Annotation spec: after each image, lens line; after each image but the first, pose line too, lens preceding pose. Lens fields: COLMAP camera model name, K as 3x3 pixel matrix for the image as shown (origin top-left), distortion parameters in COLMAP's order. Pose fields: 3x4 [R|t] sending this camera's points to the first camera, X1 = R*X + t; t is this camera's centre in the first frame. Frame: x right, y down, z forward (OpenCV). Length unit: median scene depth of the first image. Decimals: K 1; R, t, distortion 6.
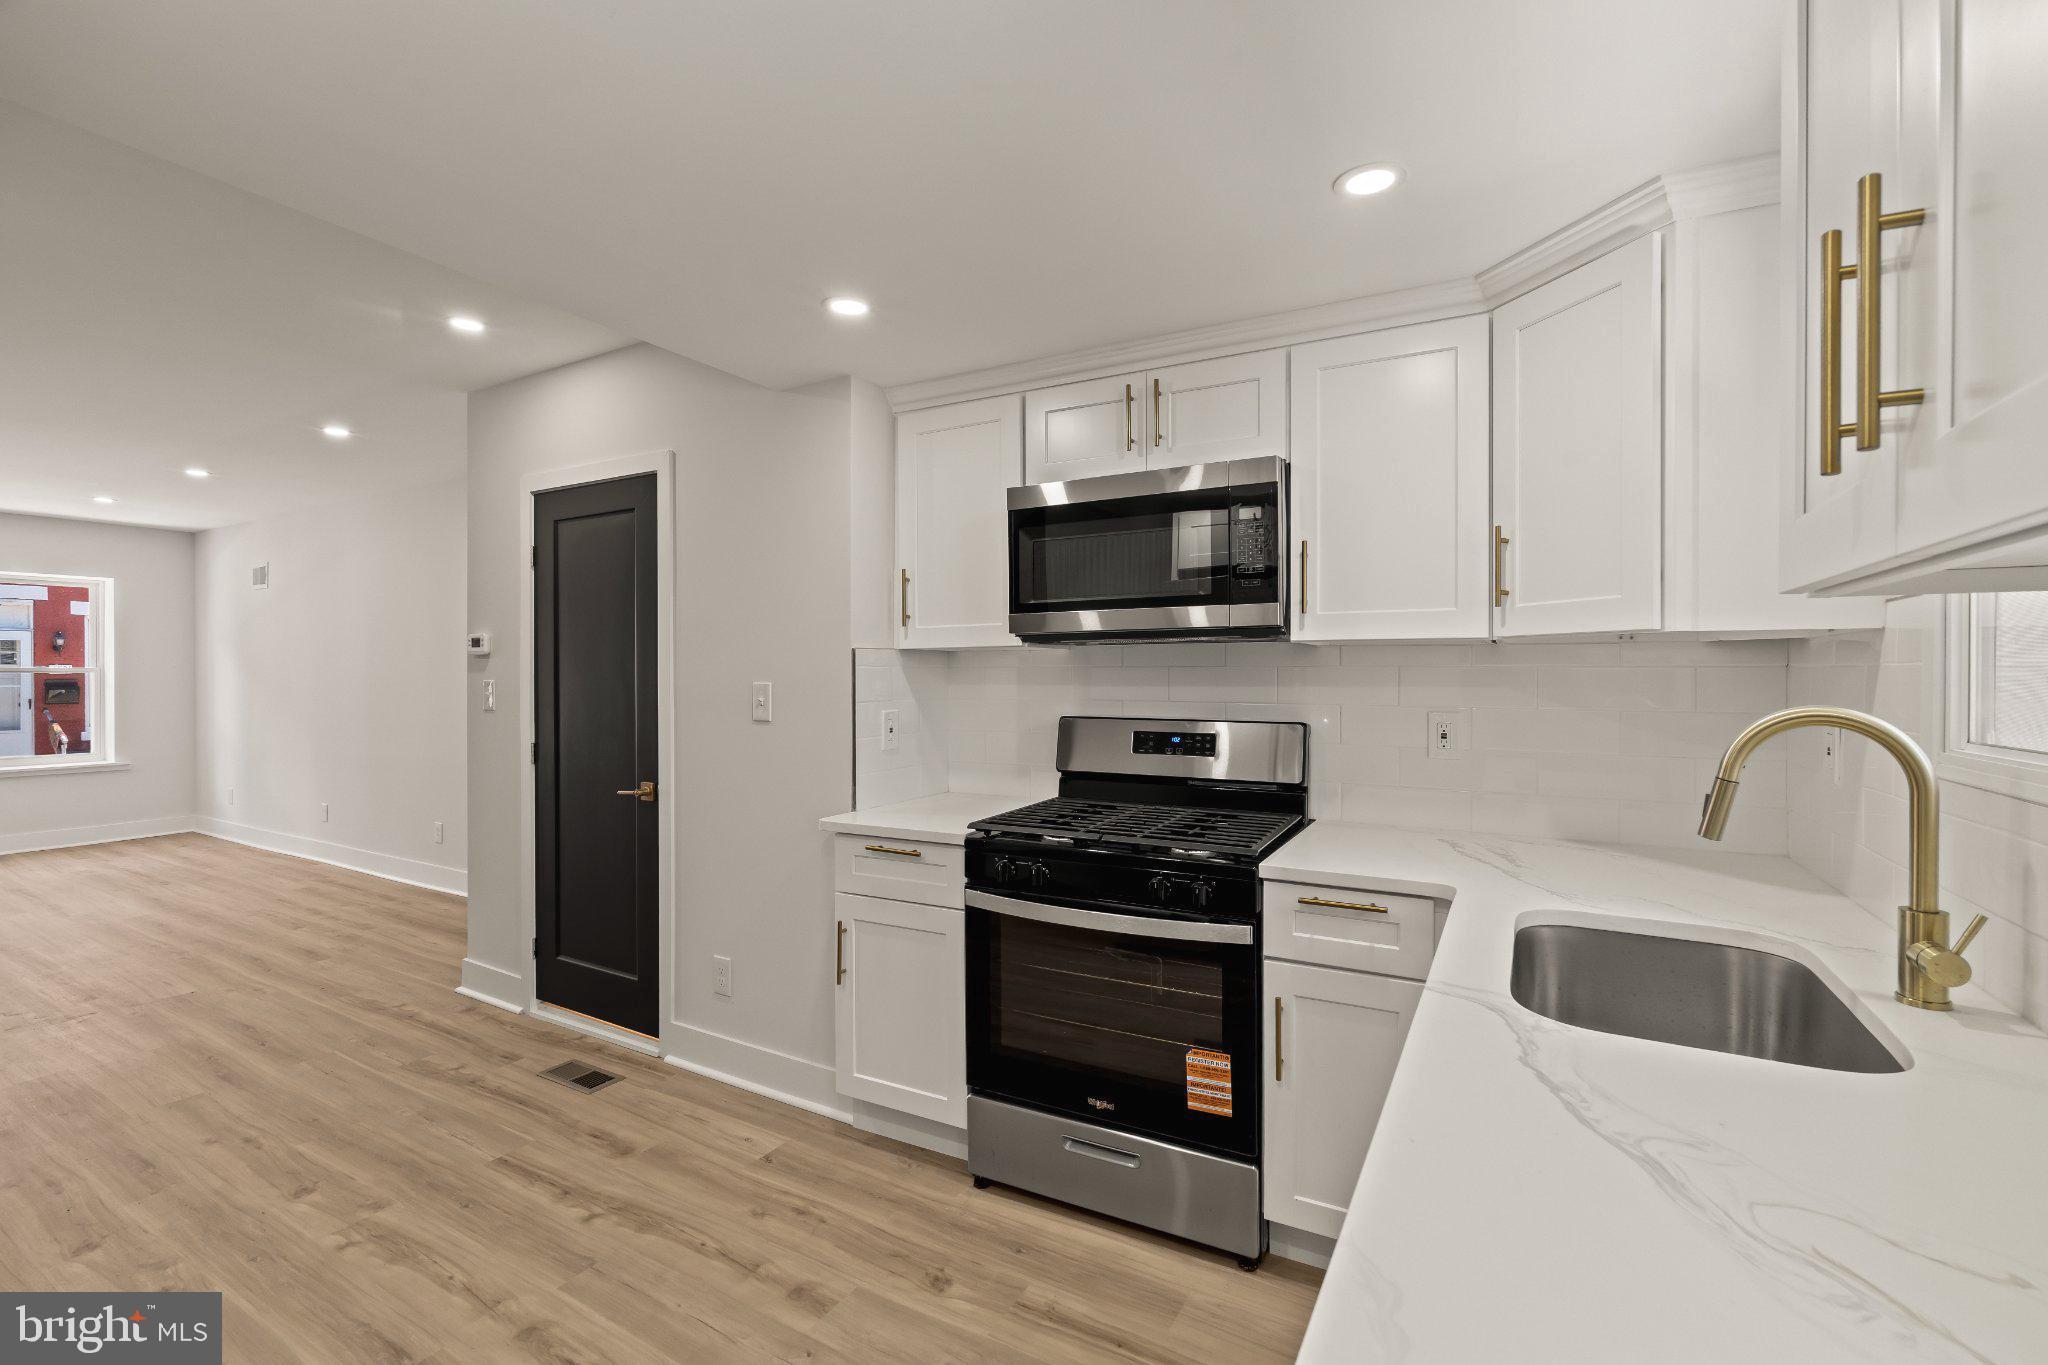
lens RADIAL K [[896.4, 0, 1026.8], [0, 896.4, 681.6], [0, 0, 1]] dist [-0.006350, 0.000659]
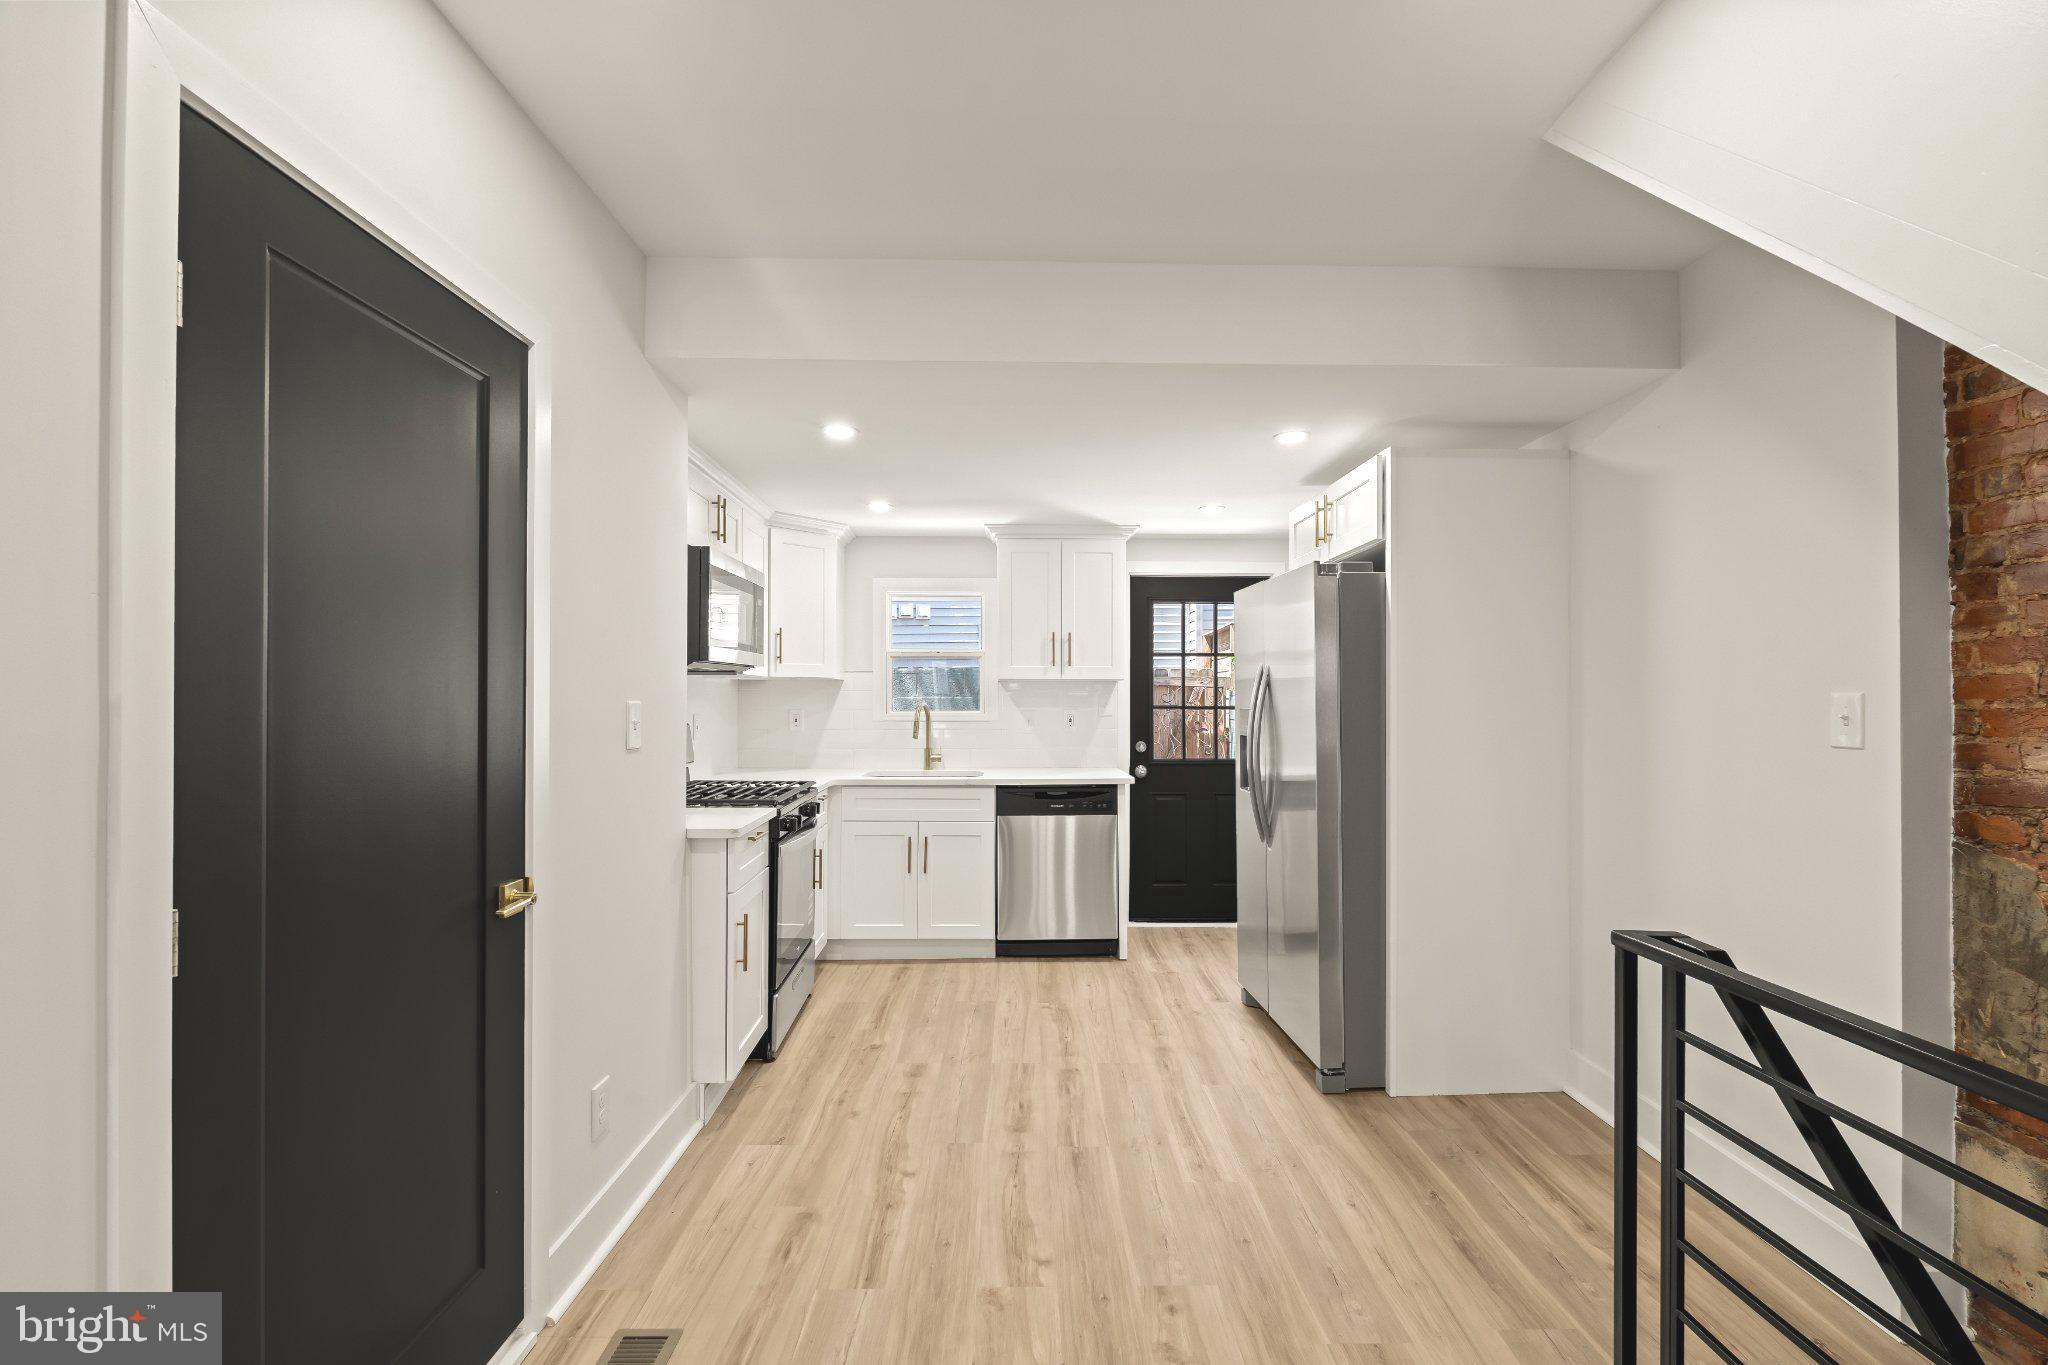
lens RADIAL K [[896.4, 0, 1021.9], [0, 896.4, 684.6], [0, 0, 1]] dist [-0.006350, 0.000659]
pose [[-0.505260, 0.013637, 0.862859, -1.381671], [0.011620, 0.999892, -0.008999, -0.002953], [-0.862889, 0.005480, -0.505364, 1.295493]]
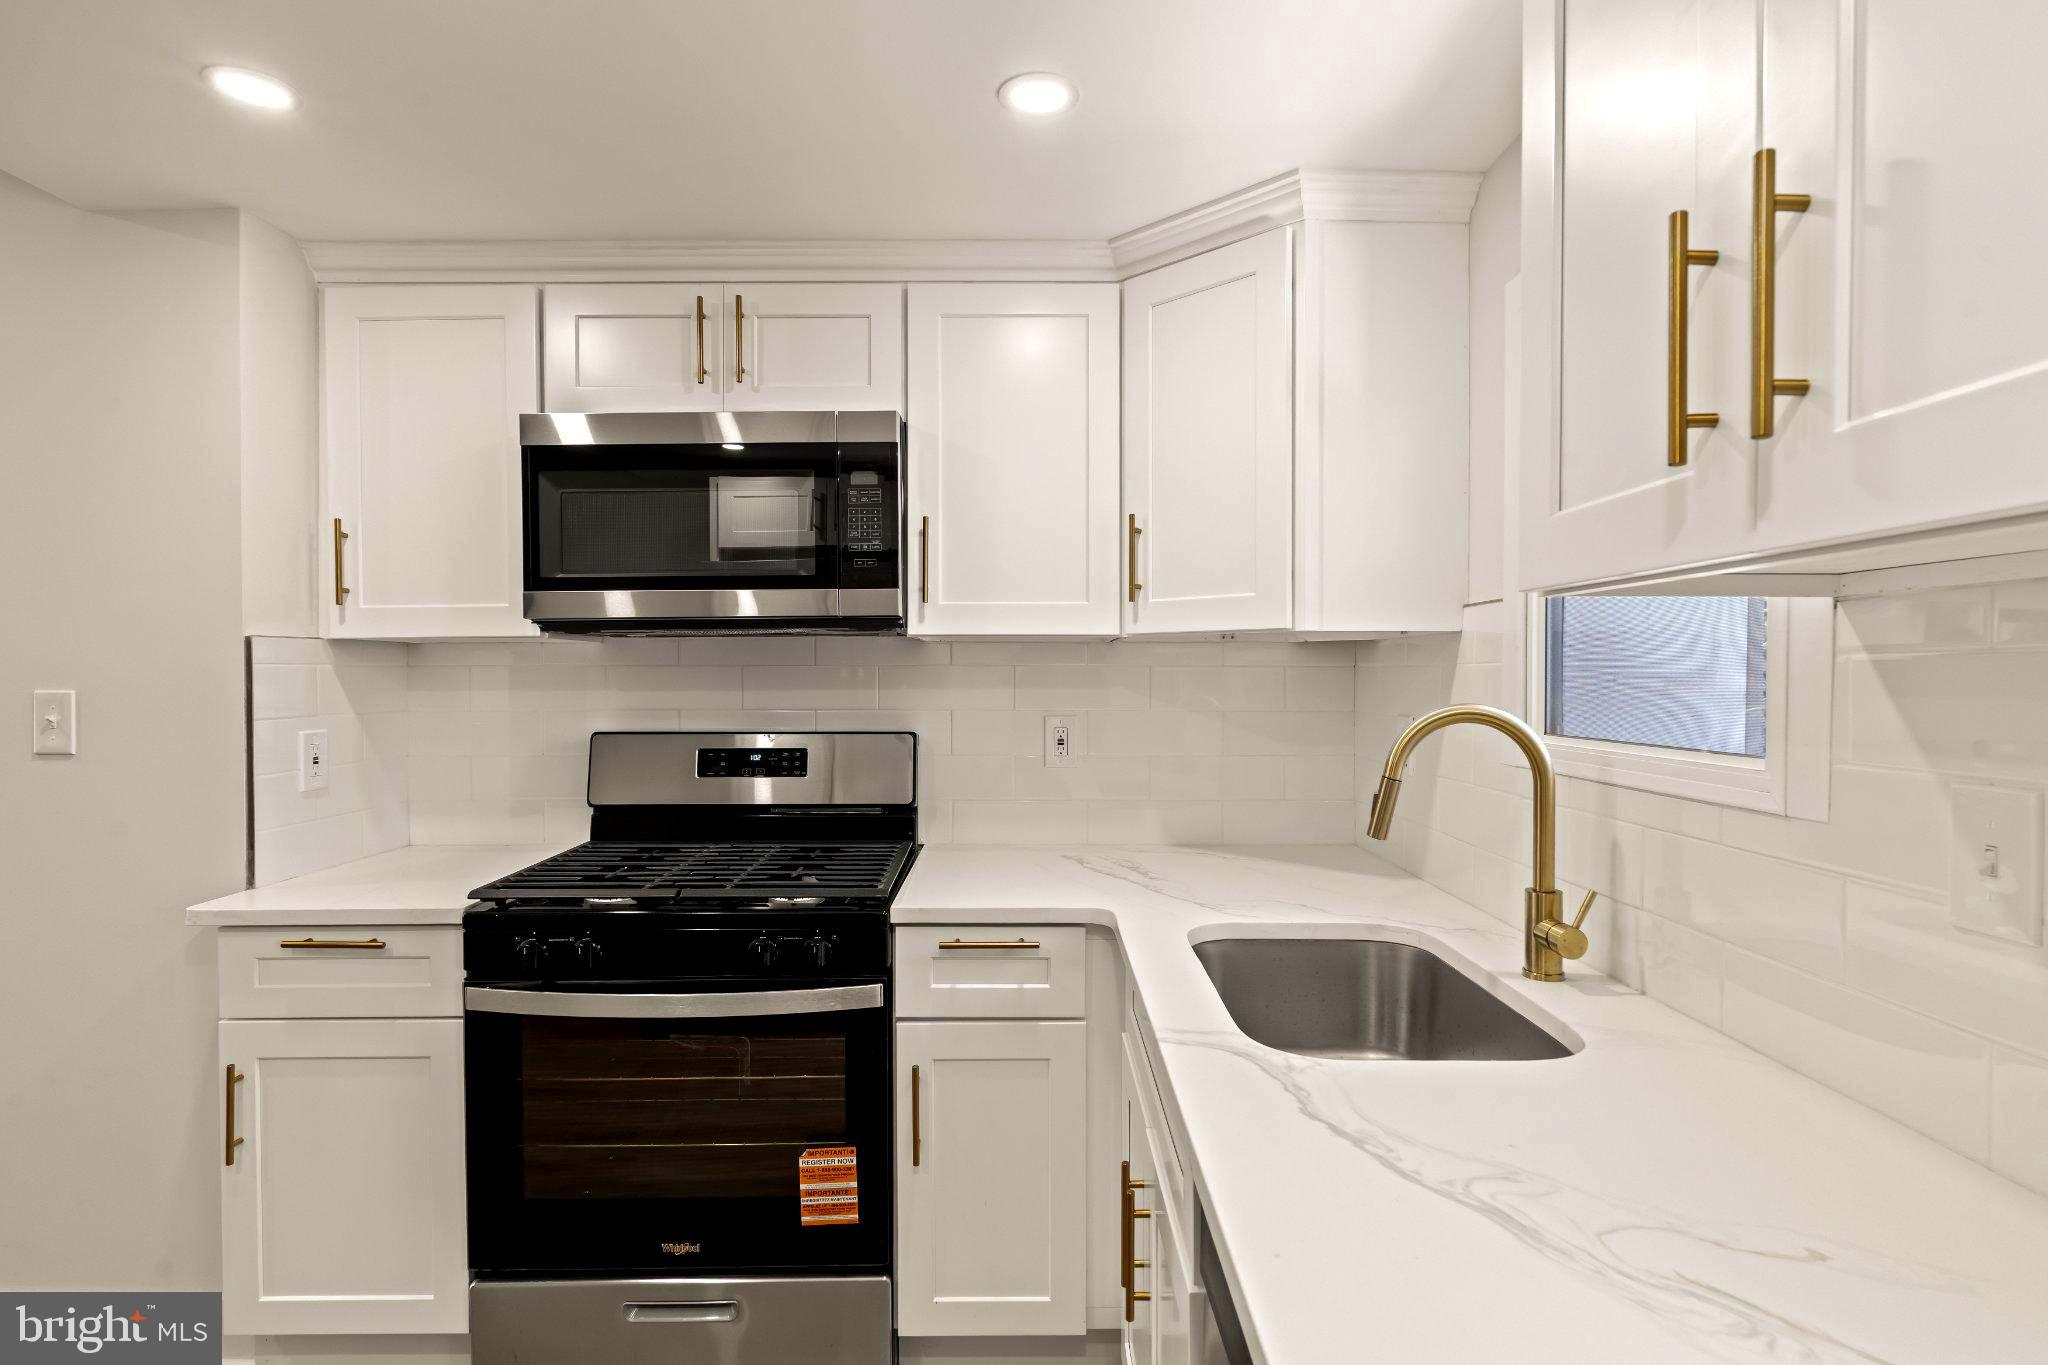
lens RADIAL K [[1019.5, 0, 1020.9], [0, 1019.5, 686.9], [0, 0, 1]] dist [-0.003807, 0.001330]
pose [[0.874164, -0.008394, 0.485559, -0.068295], [0.006269, 0.999962, 0.005999, -0.001690], [-0.485591, -0.002200, 0.874183, 0.100514]]
